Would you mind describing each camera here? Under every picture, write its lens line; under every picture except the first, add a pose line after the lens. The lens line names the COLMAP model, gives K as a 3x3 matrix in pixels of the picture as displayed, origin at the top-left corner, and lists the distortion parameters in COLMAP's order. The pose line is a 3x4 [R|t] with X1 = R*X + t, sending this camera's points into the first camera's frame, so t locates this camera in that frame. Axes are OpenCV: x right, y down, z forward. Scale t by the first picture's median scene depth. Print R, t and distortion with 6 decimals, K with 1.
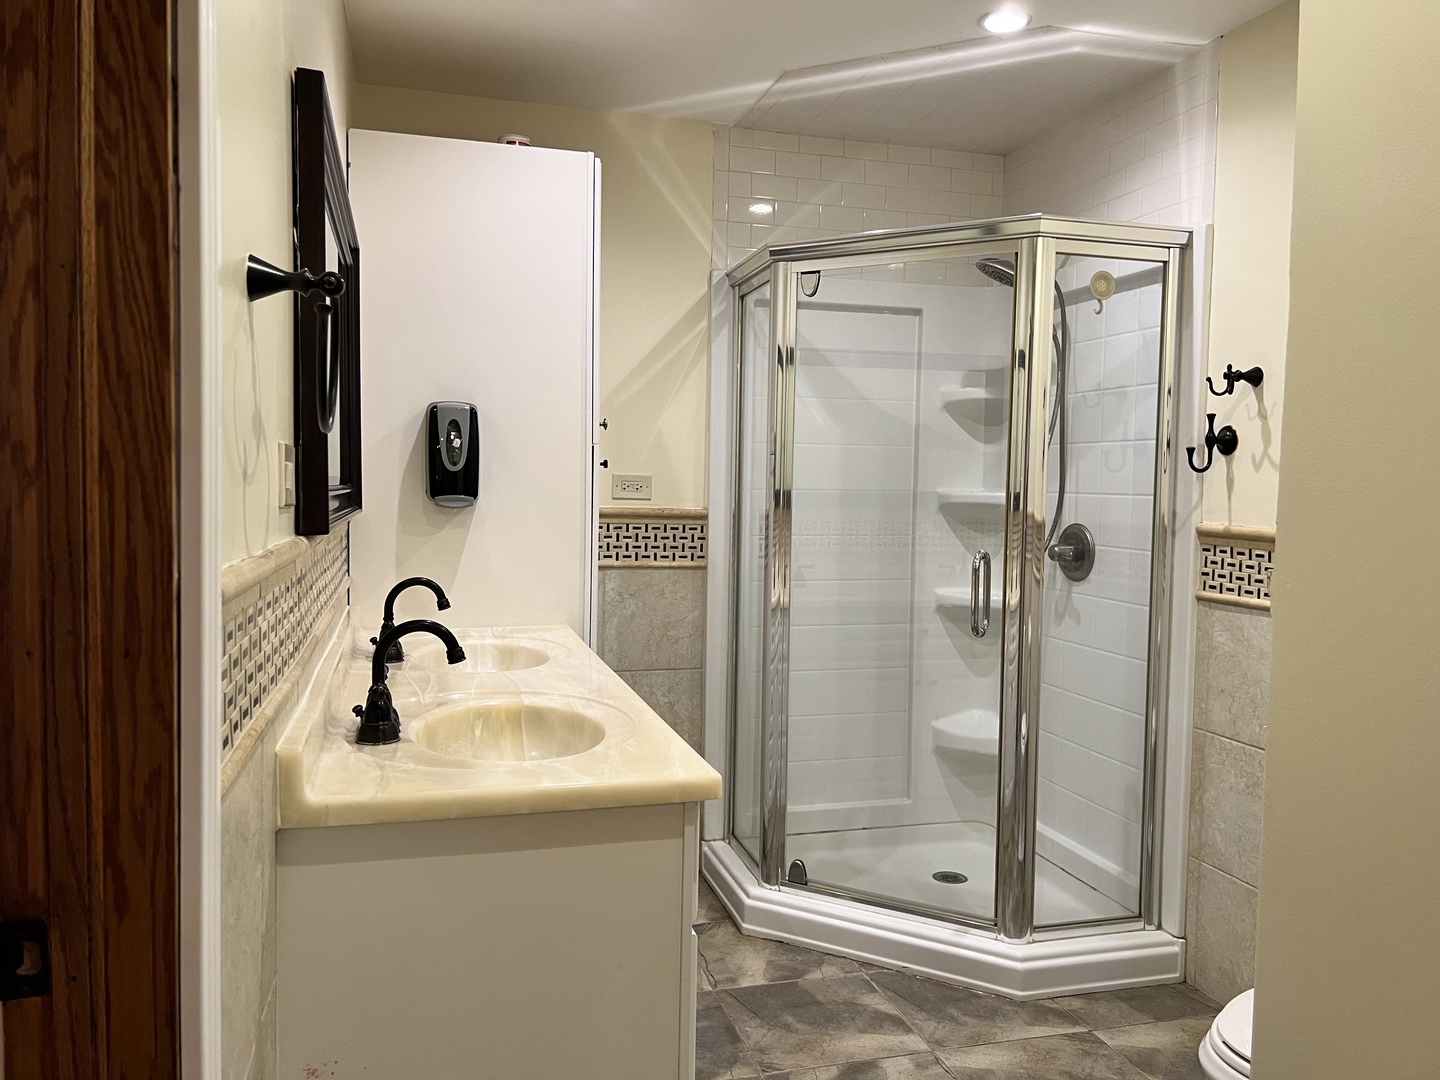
lens RADIAL K [[1065.6, 0, 720.0], [0, 1065.6, 540.0], [0, 0, 1]] dist [0.011379, 0.002355]
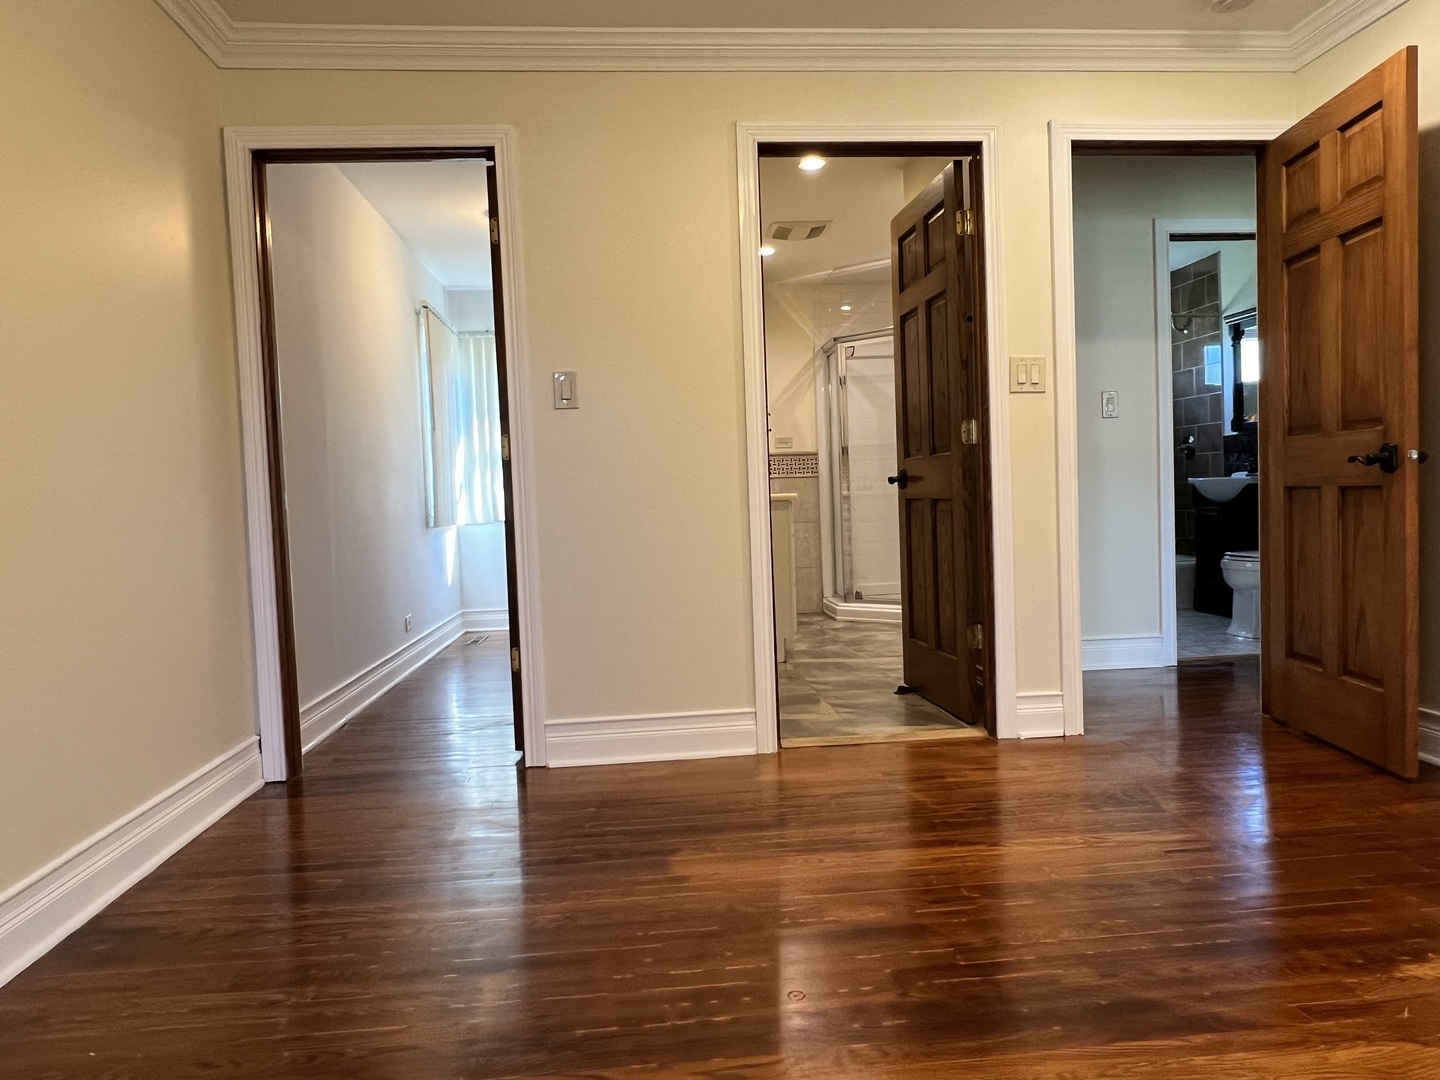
lens RADIAL K [[934.6, 0, 720.0], [0, 934.6, 540.0], [0, 0, 1]] dist [0.001429, 0.000100]
pose [[0.983018, -0.044367, -0.178068, 0.132655], [0.042996, 0.999008, -0.011551, 0.179153], [0.178404, 0.003698, 0.983950, -1.019338]]
